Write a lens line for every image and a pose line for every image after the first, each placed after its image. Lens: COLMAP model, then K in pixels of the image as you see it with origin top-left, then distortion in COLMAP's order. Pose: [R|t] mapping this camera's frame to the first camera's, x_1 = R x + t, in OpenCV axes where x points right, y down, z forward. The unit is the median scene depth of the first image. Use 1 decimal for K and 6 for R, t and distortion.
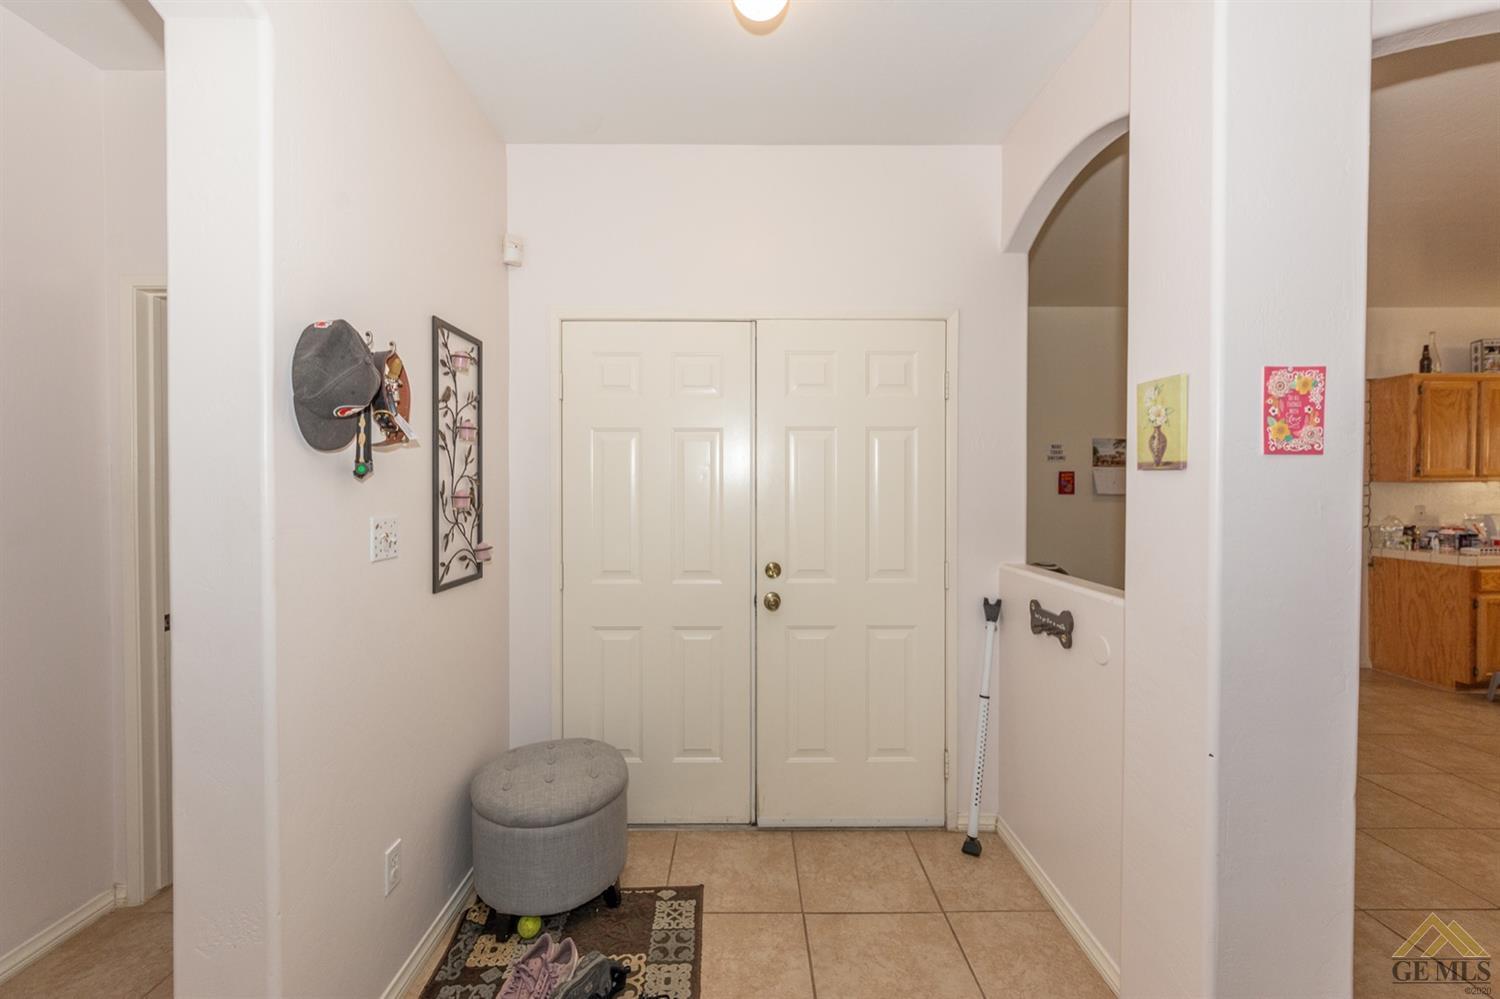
lens RADIAL K [[593.9, 0, 748.5], [0, 593.9, 493.0], [0, 0, 1]] dist [-0.001529, 0.001189]
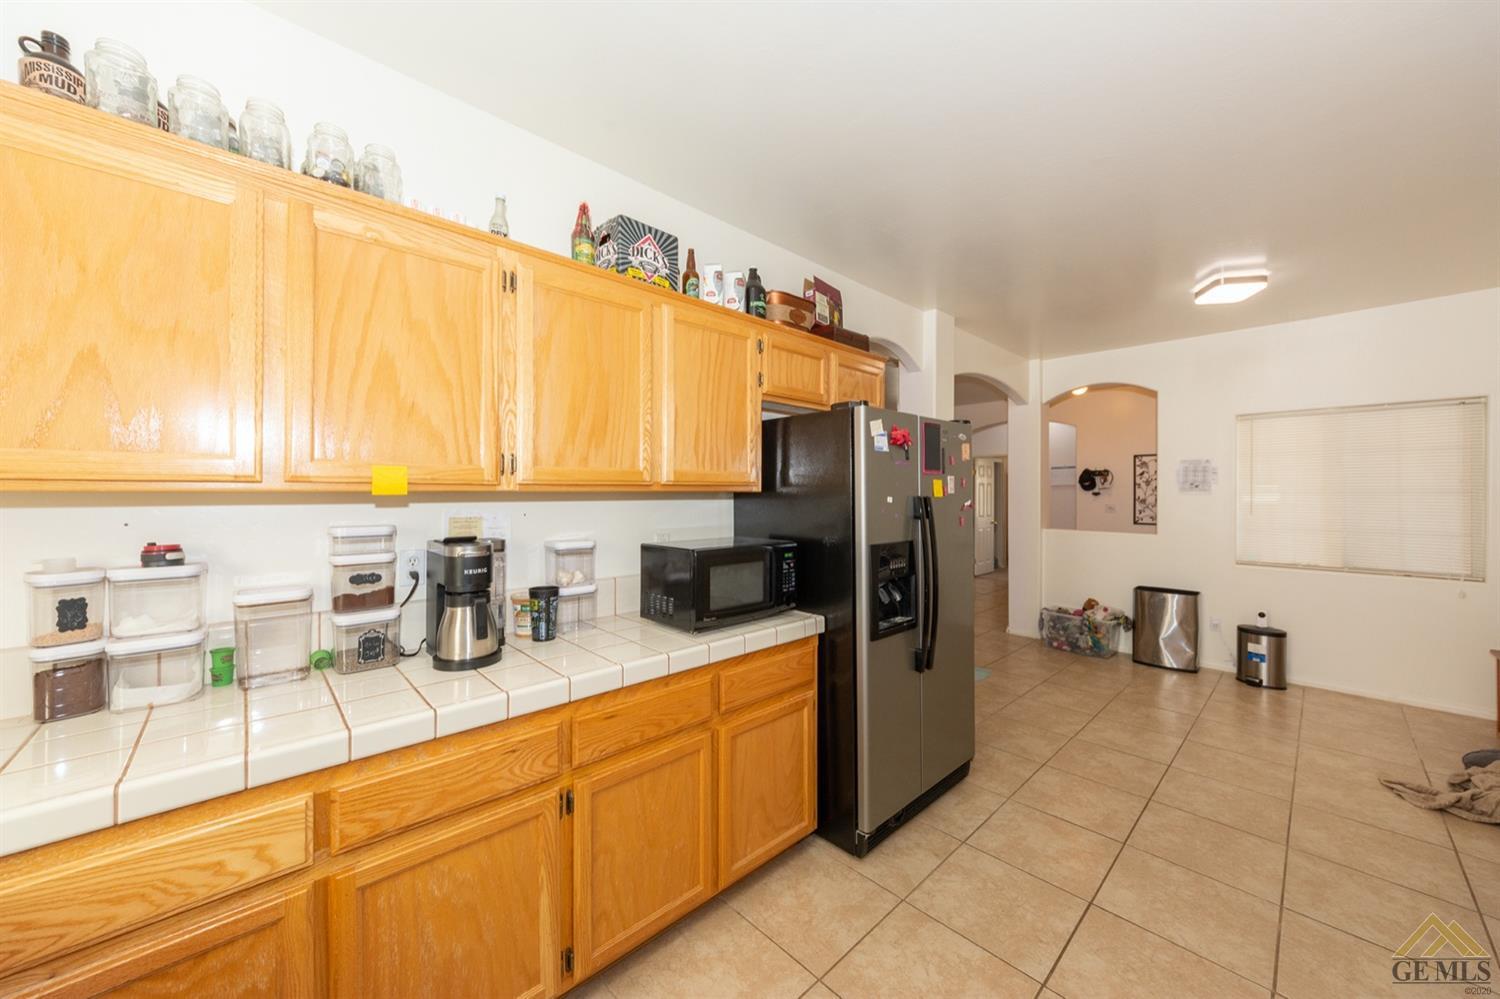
lens RADIAL K [[549.9, 0, 751.2], [0, 549.9, 492.8], [0, 0, 1]] dist [-0.002260, 0.000523]
pose [[-0.729112, -0.003541, -0.684386, 1.573547], [-0.012990, 0.999878, 0.008666, -0.016025], [0.684271, 0.015209, -0.729069, 0.778958]]
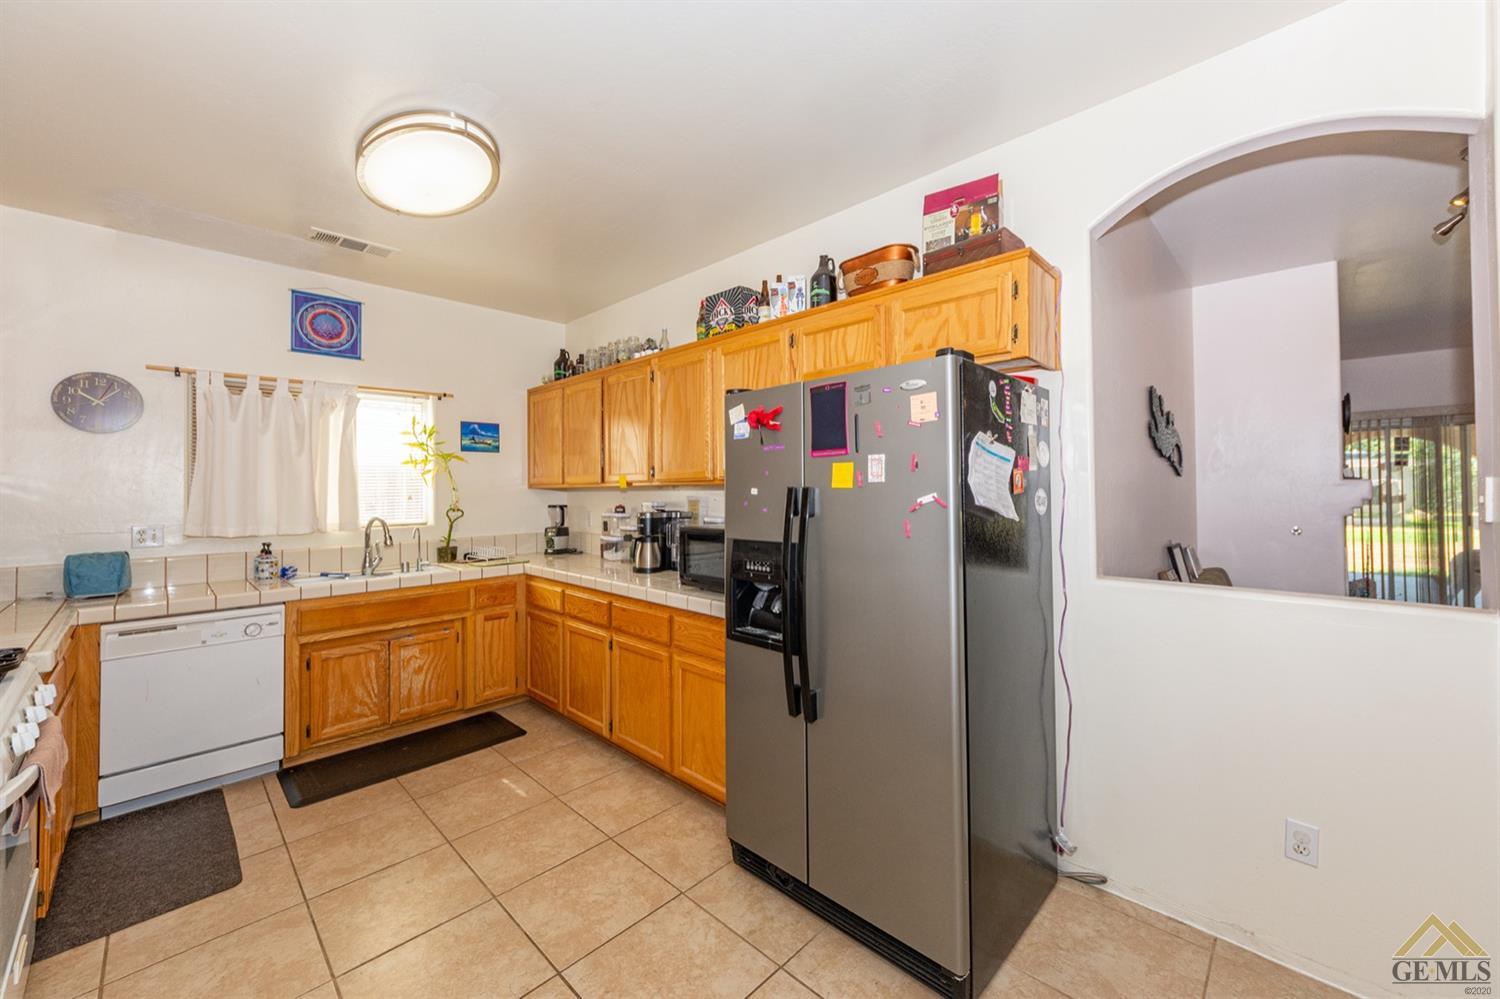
lens RADIAL K [[572.5, 0, 743.4], [0, 572.5, 479.5], [0, 0, 1]] dist [0.002673, -0.000635]
pose [[-0.716260, 0.014048, 0.697692, 0.827673], [0.015789, 0.999868, -0.003923, -0.014465], [-0.697655, 0.008206, -0.716387, 0.836035]]
